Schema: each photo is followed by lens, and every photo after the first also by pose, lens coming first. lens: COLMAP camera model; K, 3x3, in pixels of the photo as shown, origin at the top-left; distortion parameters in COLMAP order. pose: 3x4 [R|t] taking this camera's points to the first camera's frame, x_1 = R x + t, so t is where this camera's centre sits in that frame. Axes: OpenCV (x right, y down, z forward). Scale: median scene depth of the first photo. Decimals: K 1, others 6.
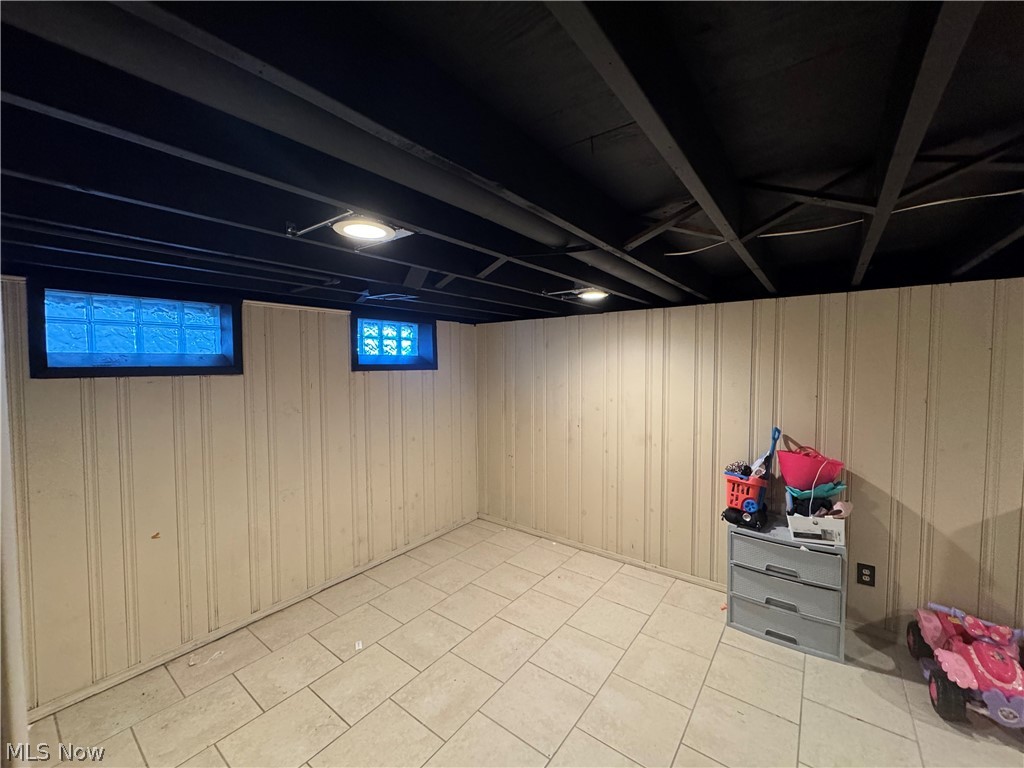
lens RADIAL K [[413.2, 0, 514.0], [0, 413.2, 383.5], [0, 0, 1]] dist [-0.002883, 0.000274]
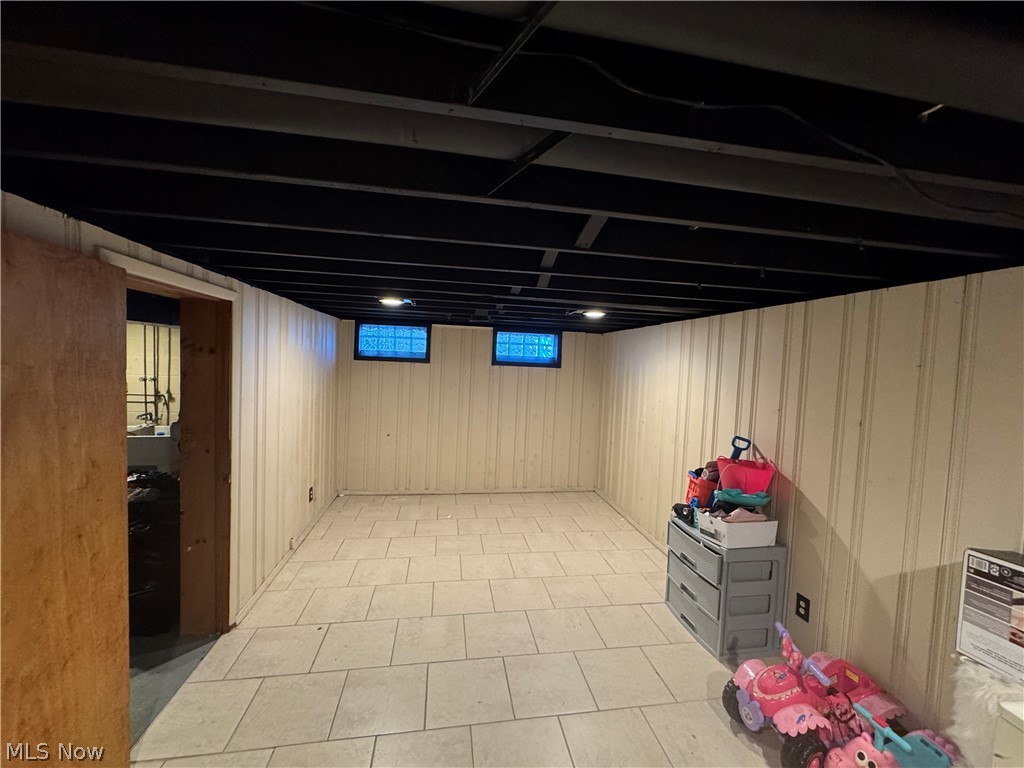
lens RADIAL K [[413.2, 0, 509.9], [0, 413.2, 380.6], [0, 0, 1]] dist [-0.002883, 0.000274]
pose [[0.722264, 0.069514, -0.688115, 0.948360], [-0.080174, 0.996644, 0.016529, -0.002780], [0.686955, 0.043231, 0.725413, -0.133505]]
